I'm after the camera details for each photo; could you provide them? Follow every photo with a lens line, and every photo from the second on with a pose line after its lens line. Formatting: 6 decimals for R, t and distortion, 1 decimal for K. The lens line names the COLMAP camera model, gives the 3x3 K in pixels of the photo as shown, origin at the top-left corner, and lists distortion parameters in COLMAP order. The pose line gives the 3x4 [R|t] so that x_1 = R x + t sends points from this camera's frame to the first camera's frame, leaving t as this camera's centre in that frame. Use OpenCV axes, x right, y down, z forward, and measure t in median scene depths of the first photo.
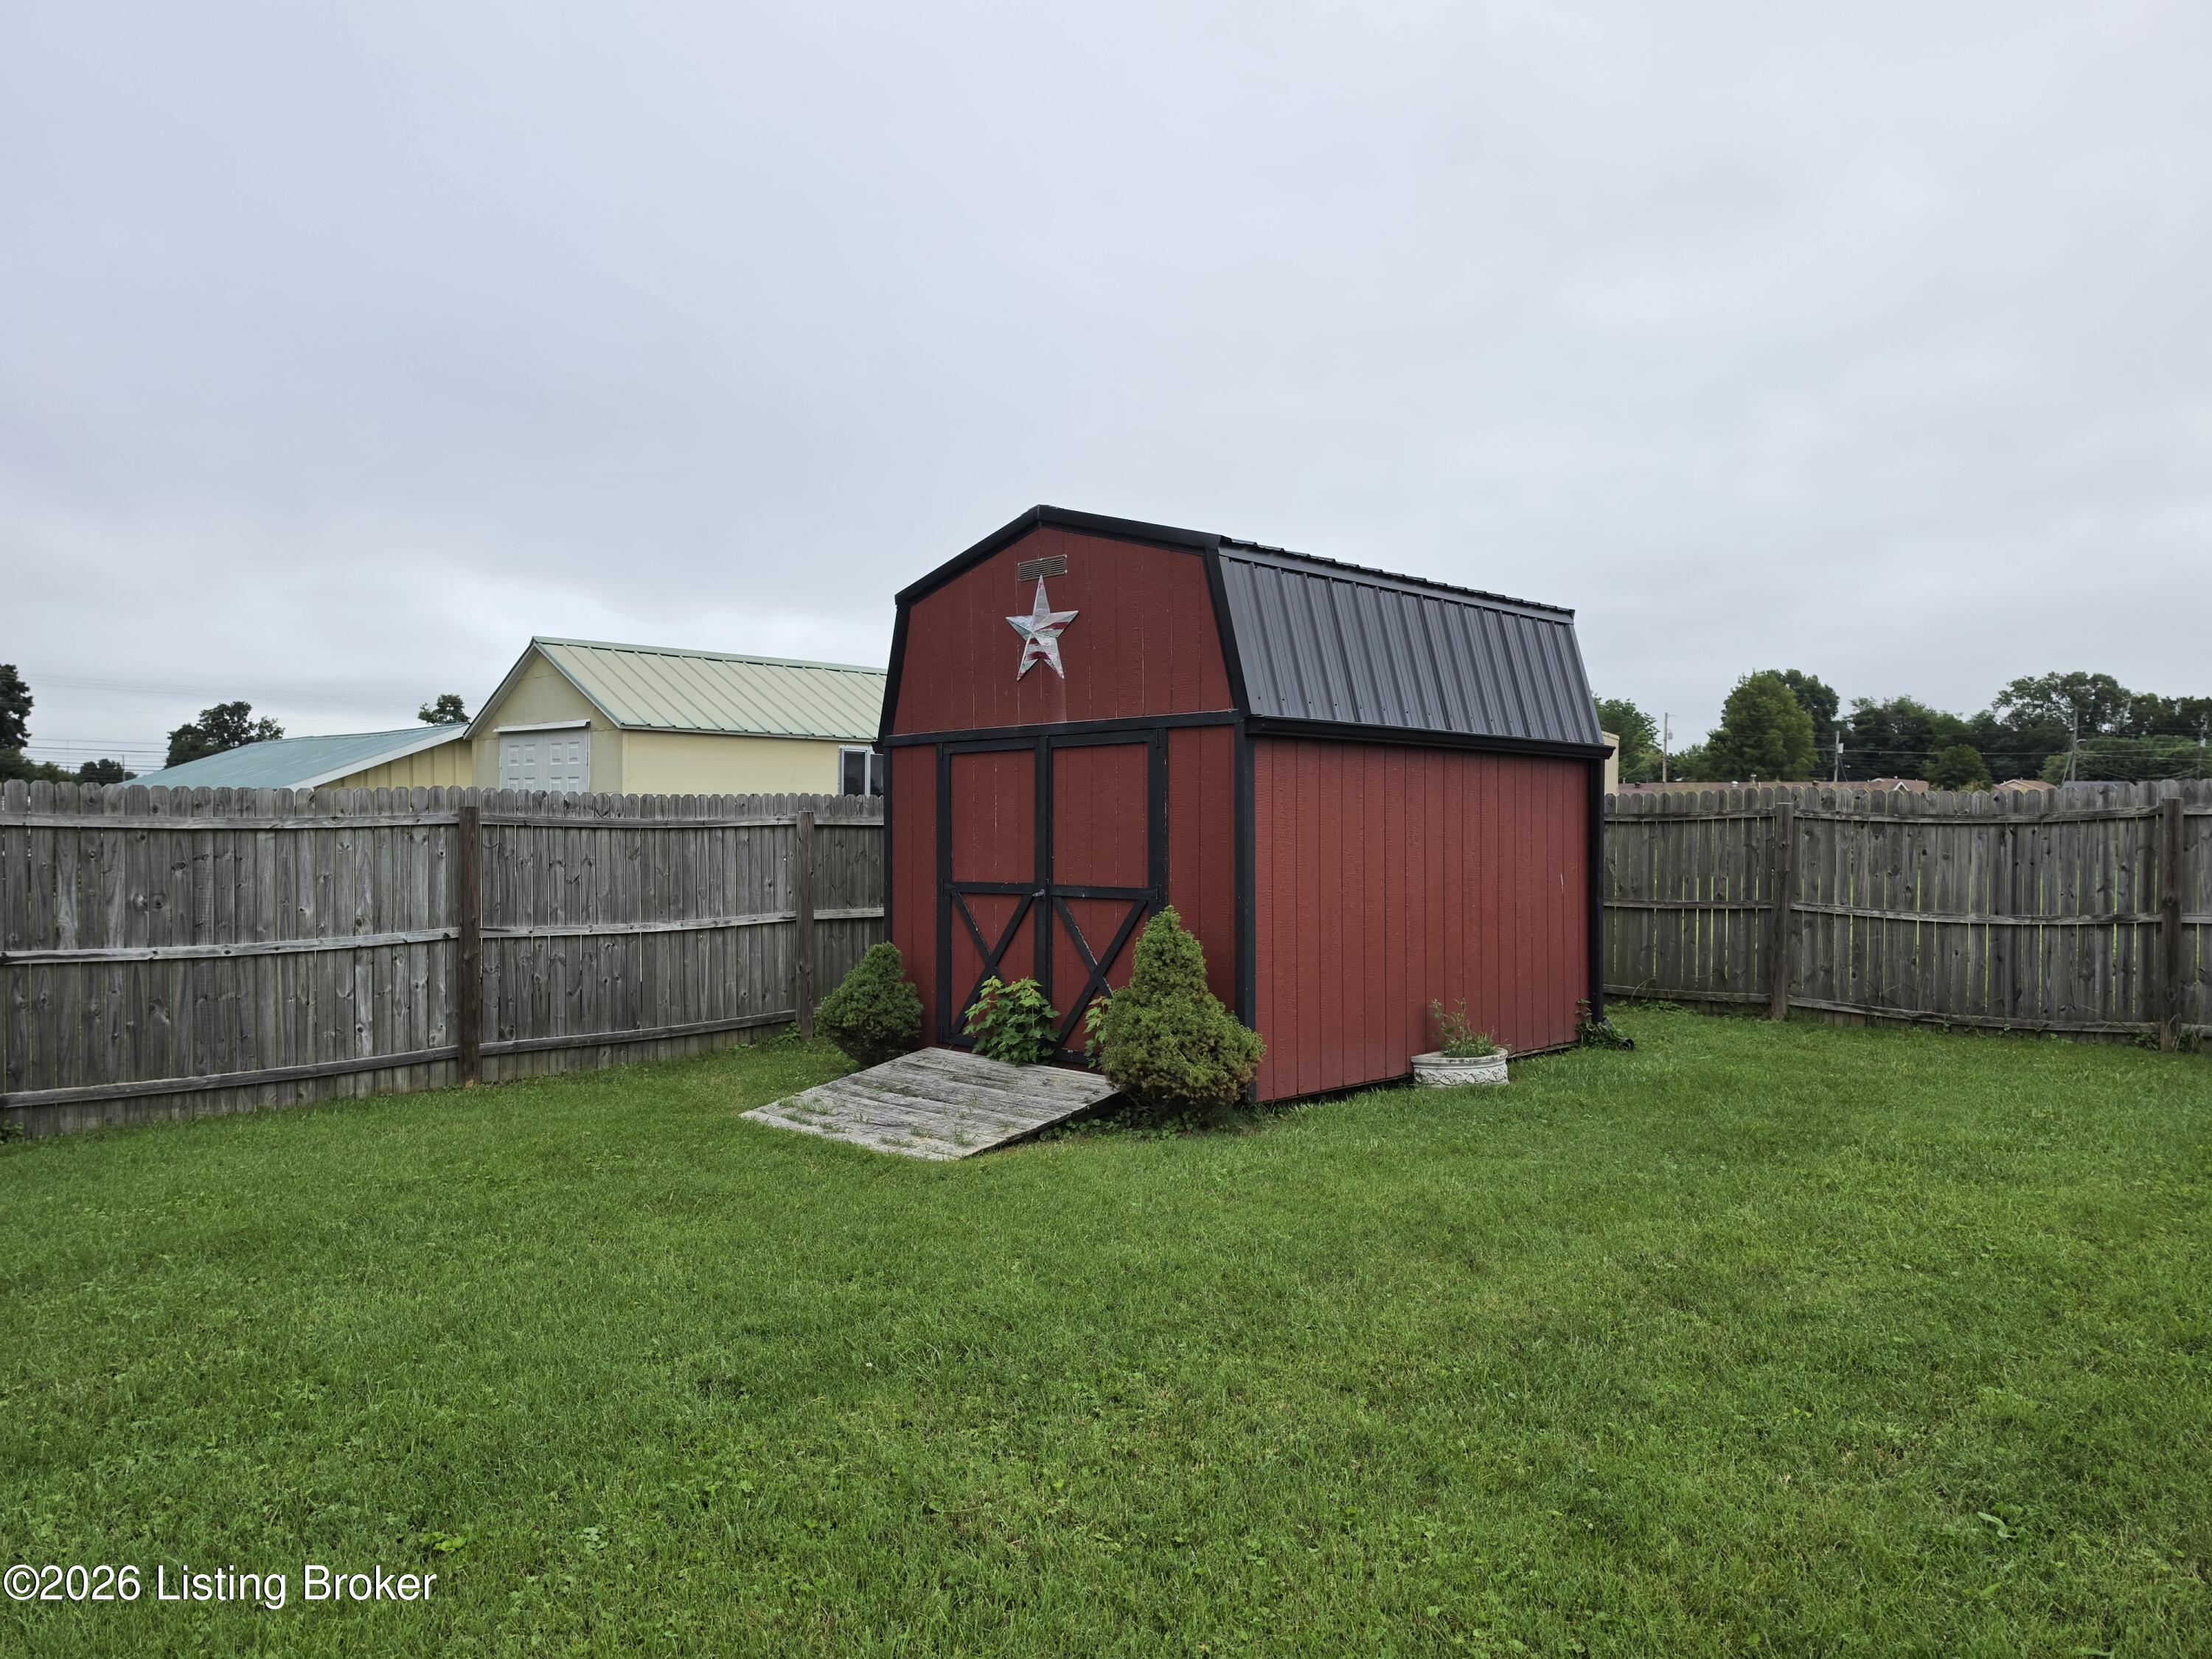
lens RADIAL K [[1519.2, 0, 1098.8], [0, 1519.2, 828.3], [0, 0, 1]] dist [0.119490, -0.188568]
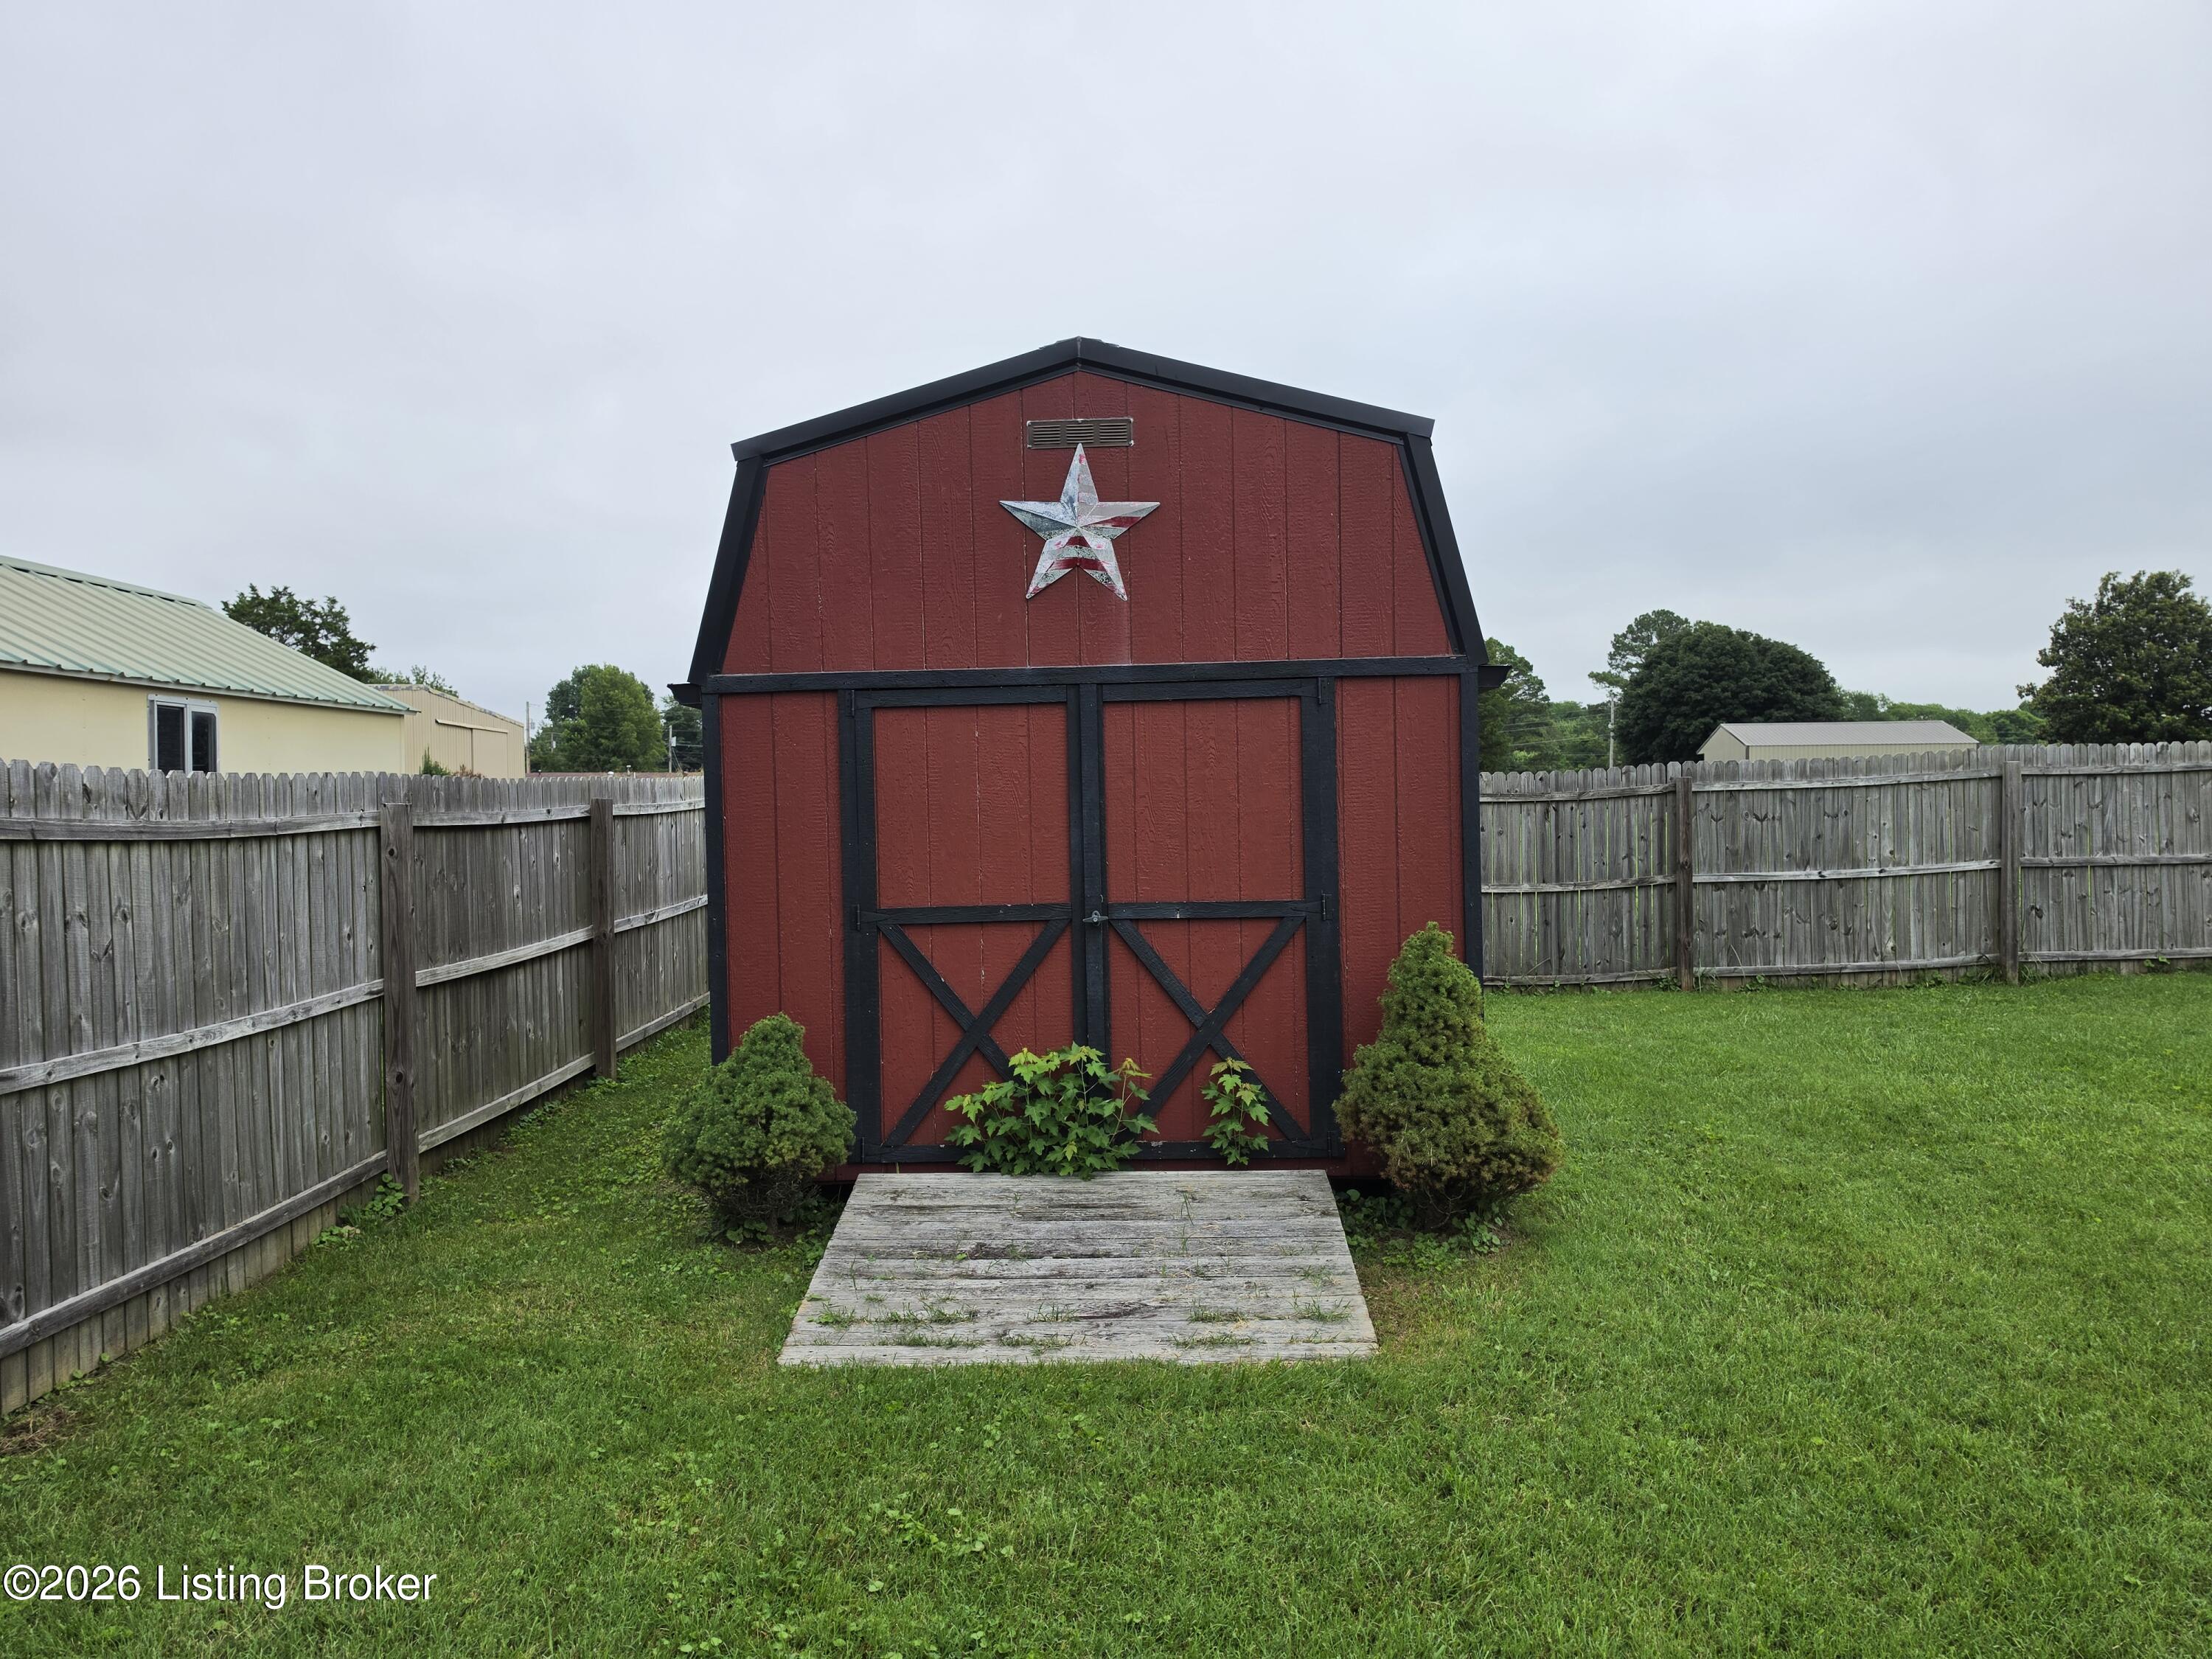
lens RADIAL K [[1519.2, 0, 1098.8], [0, 1519.2, 828.3], [0, 0, 1]] dist [0.119490, -0.188568]
pose [[0.739263, -0.023376, 0.673011, -0.419919], [0.019414, 0.999722, 0.013398, -0.004745], [-0.673137, 0.003161, 0.739511, 0.428258]]
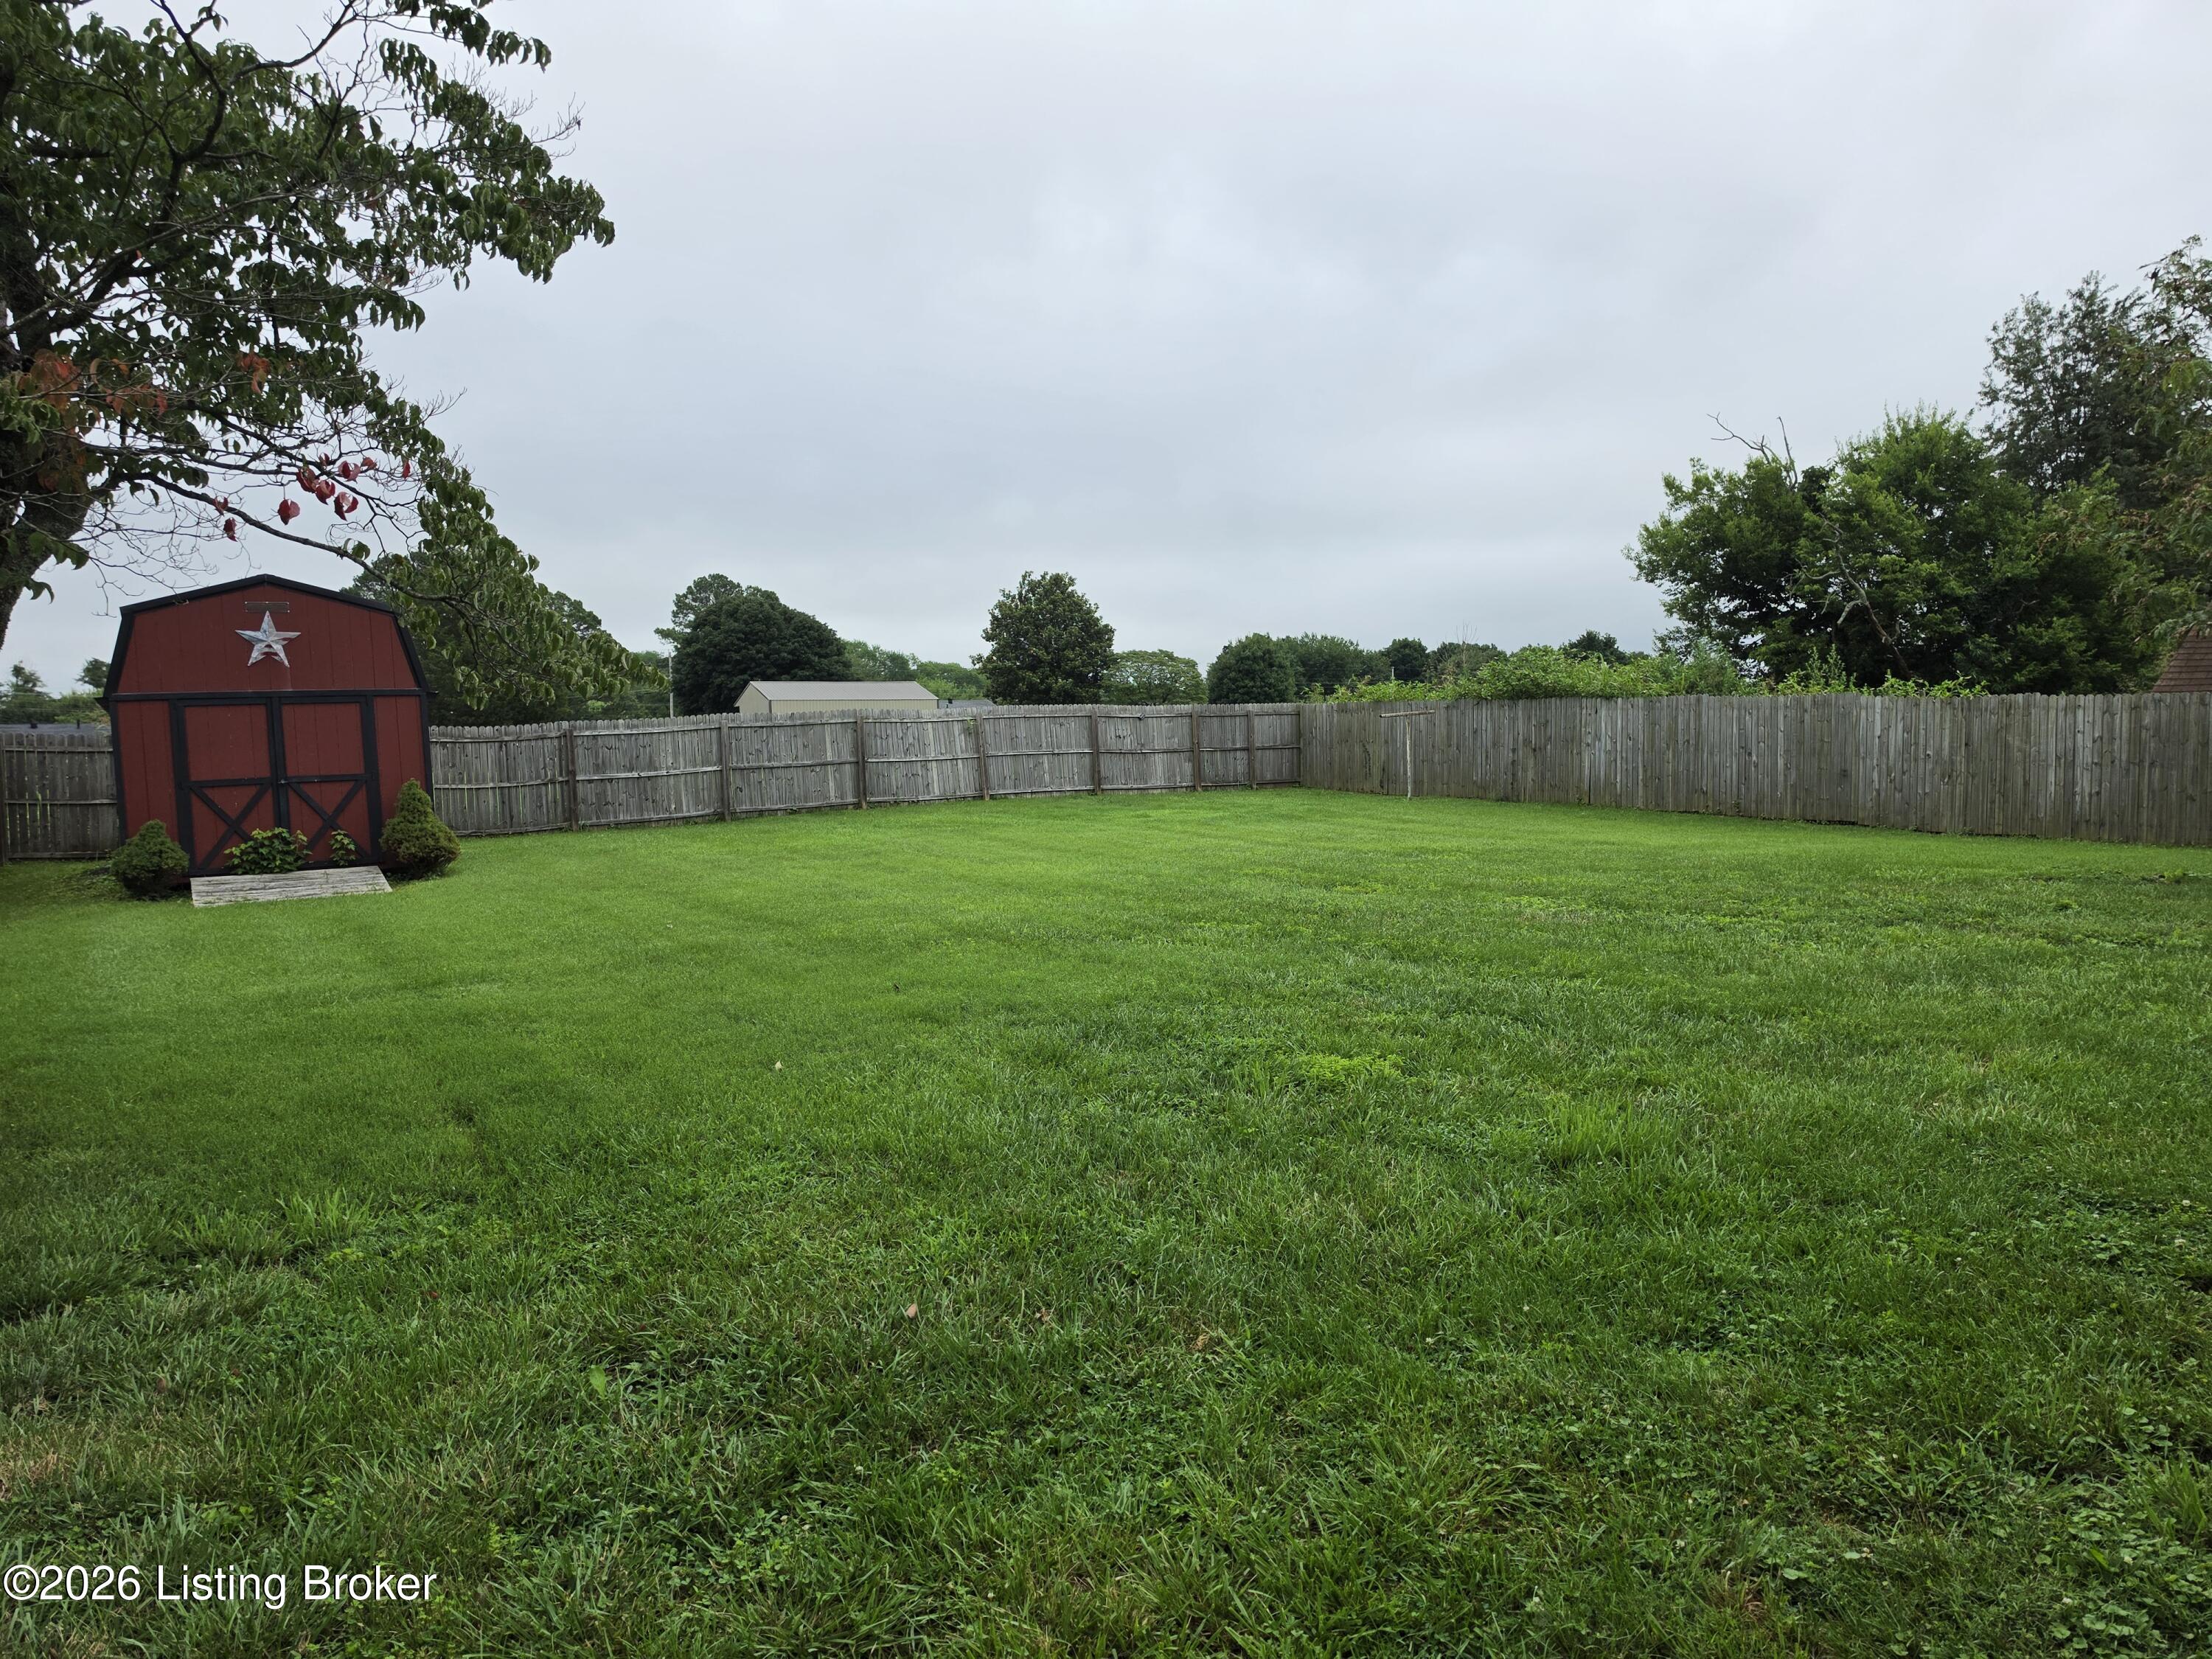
lens RADIAL K [[1471.4, 0, 1171.3], [0, 1471.4, 839.1], [0, 0, 1]] dist [-0.006792, -0.031234]
pose [[0.194366, -0.078725, 0.977765, -1.362151], [0.032031, 0.996752, 0.073886, 0.013182], [-0.980406, 0.016958, 0.196256, -0.363992]]
